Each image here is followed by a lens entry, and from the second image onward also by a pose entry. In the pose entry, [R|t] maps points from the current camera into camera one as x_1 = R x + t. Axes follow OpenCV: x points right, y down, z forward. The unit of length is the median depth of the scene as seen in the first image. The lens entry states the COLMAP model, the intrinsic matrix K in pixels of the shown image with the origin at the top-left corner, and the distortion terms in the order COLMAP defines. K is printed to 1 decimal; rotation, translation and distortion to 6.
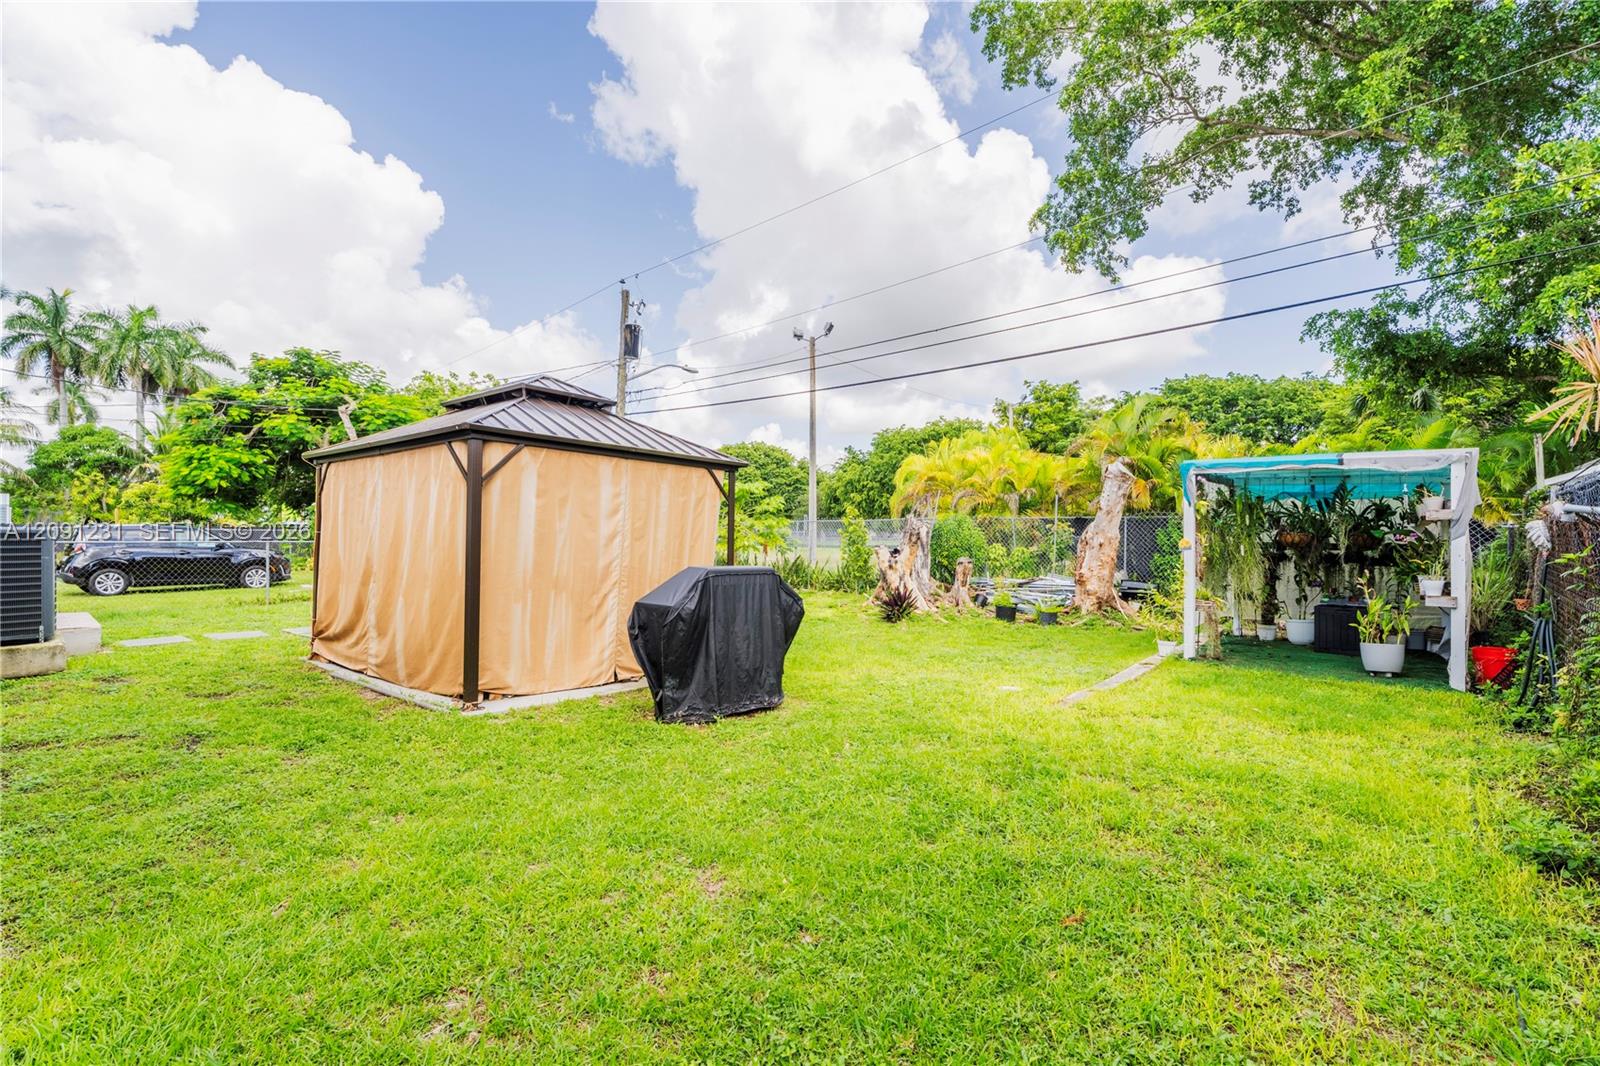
lens RADIAL K [[711.2, 0, 797.7], [0, 711.2, 537.2], [0, 0, 1]] dist [-0.008048, 0.002061]
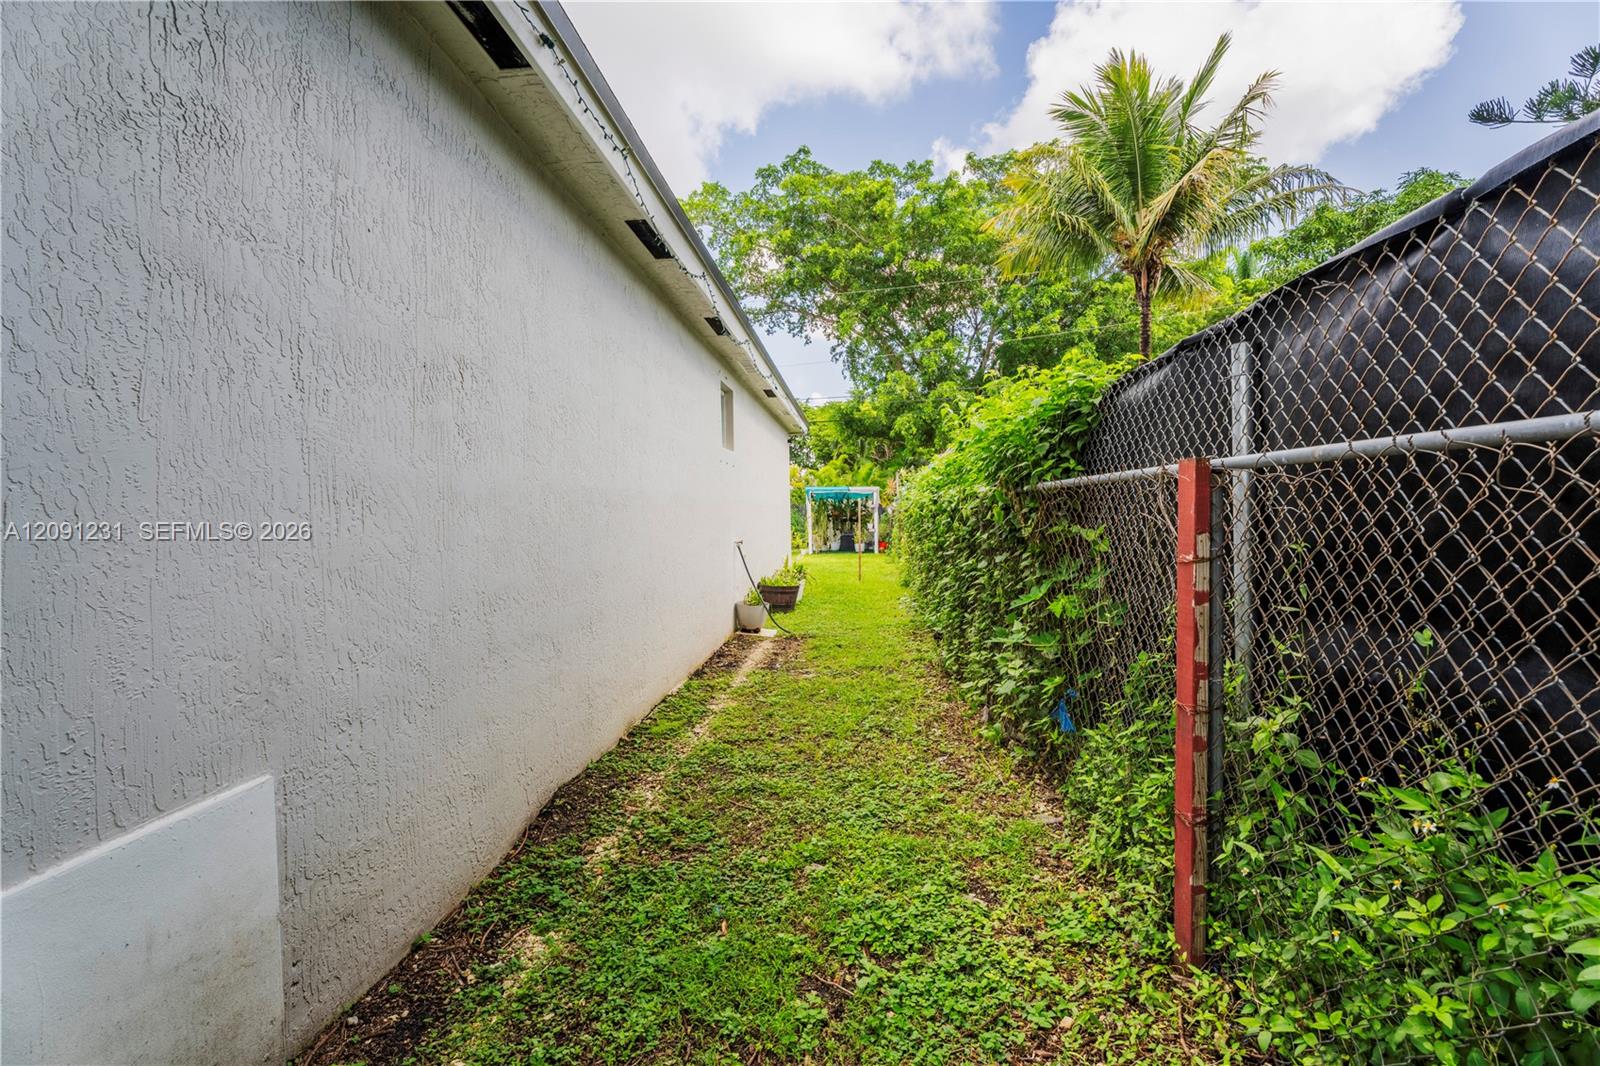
lens RADIAL K [[711.2, 0, 800.8], [0, 711.2, 534.2], [0, 0, 1]] dist [-0.008048, 0.002061]
pose [[0.796209, -0.036088, 0.603944, -1.390095], [0.023781, 0.999315, 0.028362, 0.000400], [-0.604554, -0.008220, 0.796522, -1.475453]]
